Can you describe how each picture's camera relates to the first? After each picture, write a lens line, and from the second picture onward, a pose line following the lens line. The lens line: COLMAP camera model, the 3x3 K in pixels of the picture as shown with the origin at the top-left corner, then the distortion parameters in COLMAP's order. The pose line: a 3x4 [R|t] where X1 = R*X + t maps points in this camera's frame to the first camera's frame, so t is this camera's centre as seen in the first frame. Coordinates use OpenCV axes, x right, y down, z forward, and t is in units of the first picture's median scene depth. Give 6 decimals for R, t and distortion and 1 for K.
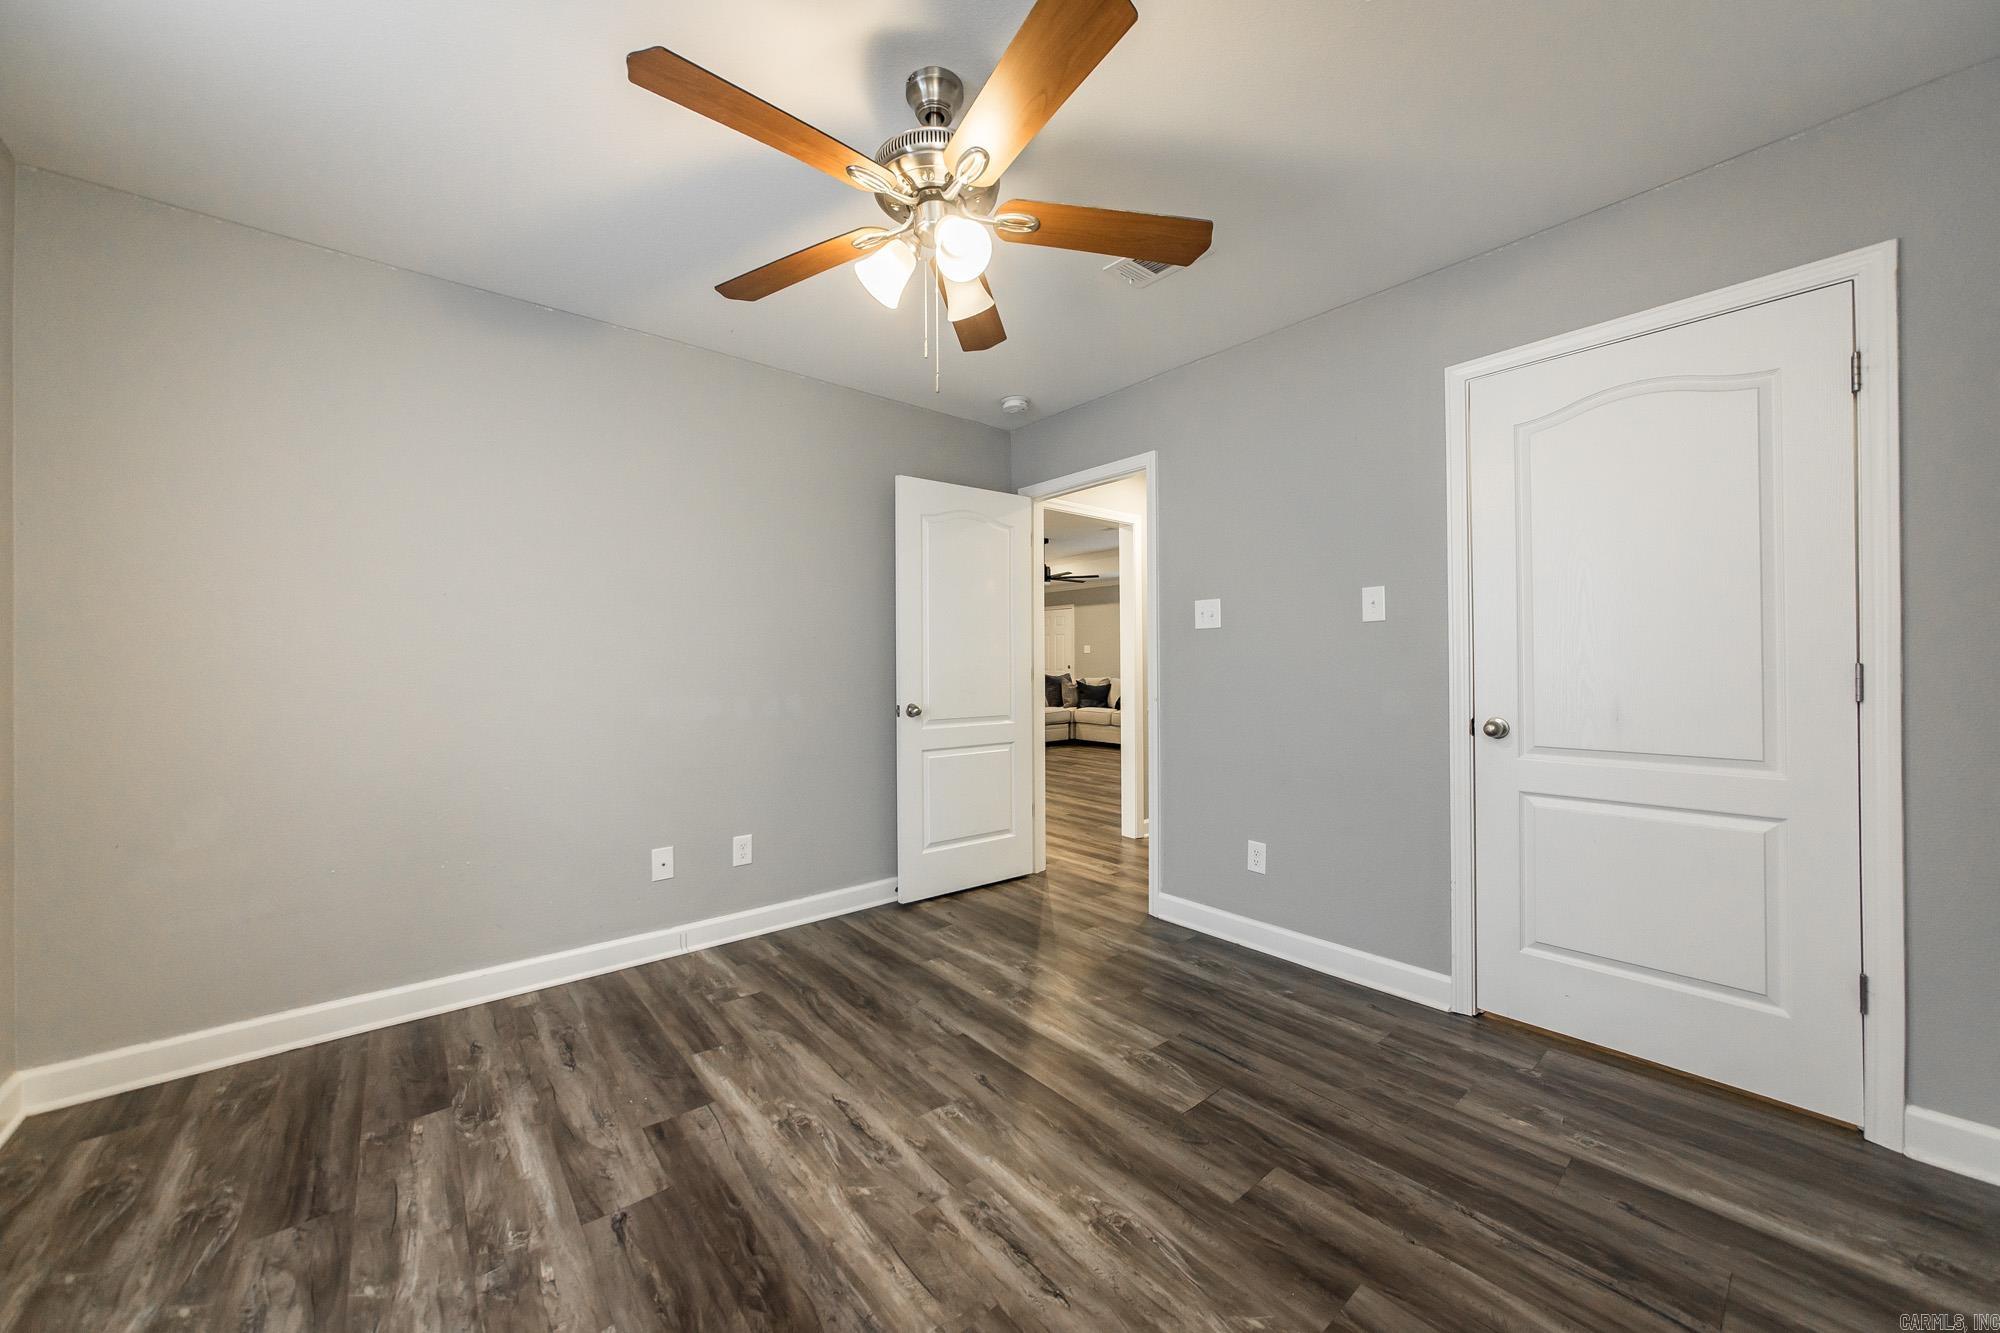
lens RADIAL K [[736.1, 0, 1000.2], [0, 736.1, 665.5], [0, 0, 1]] dist [-0.007382, 0.000722]
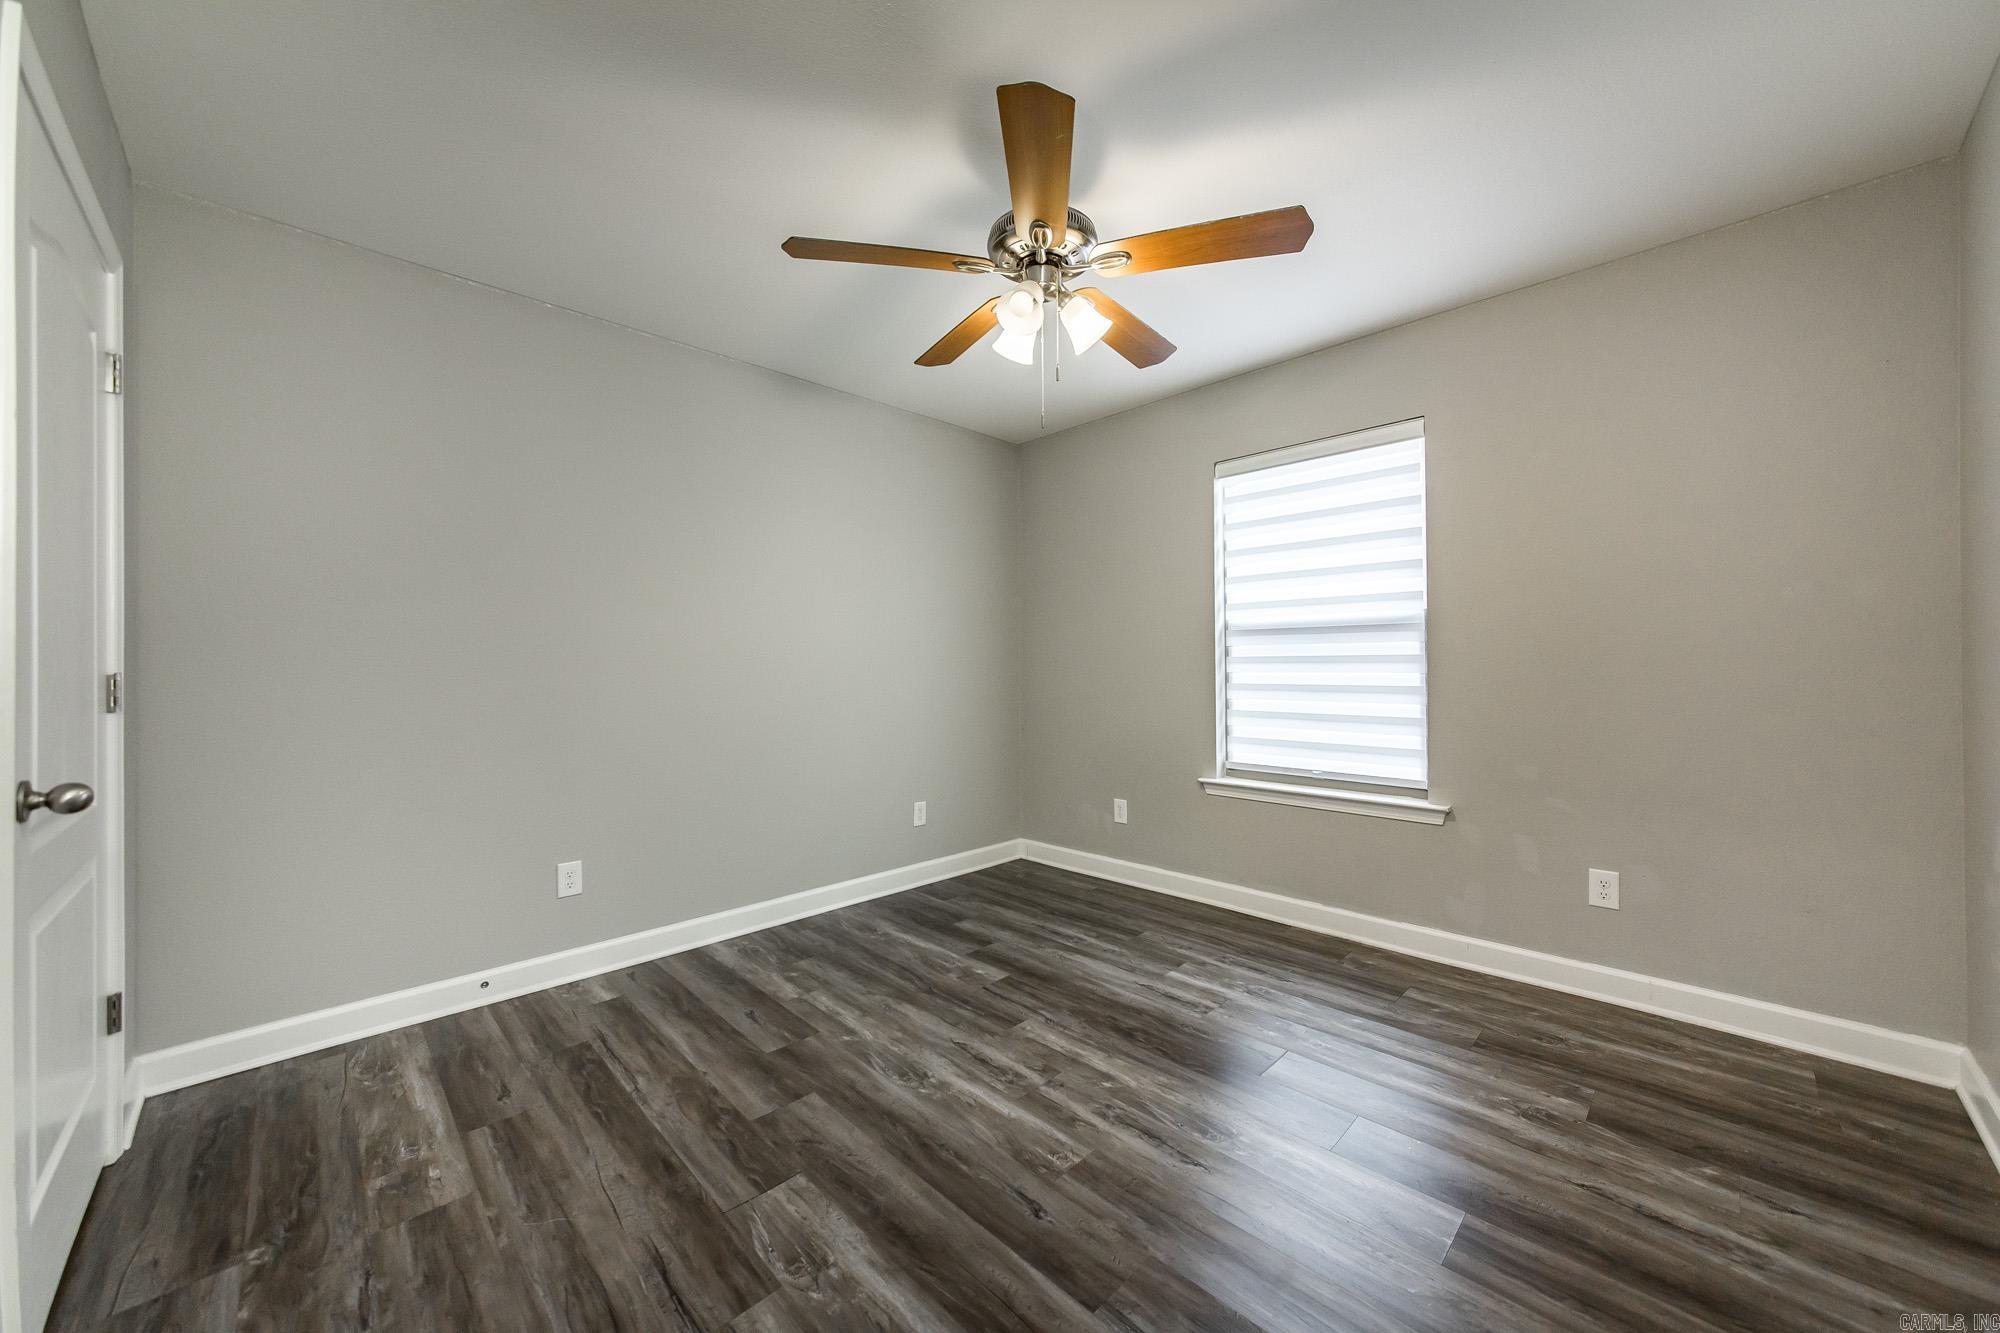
lens RADIAL K [[736.1, 0, 1001.7], [0, 736.1, 661.9], [0, 0, 1]] dist [-0.007382, 0.000722]
pose [[-0.996812, 0.013905, -0.078562, 0.077271], [0.014088, 0.999899, -0.001774, 0.000786], [0.078530, -0.002875, -0.996908, 2.132184]]
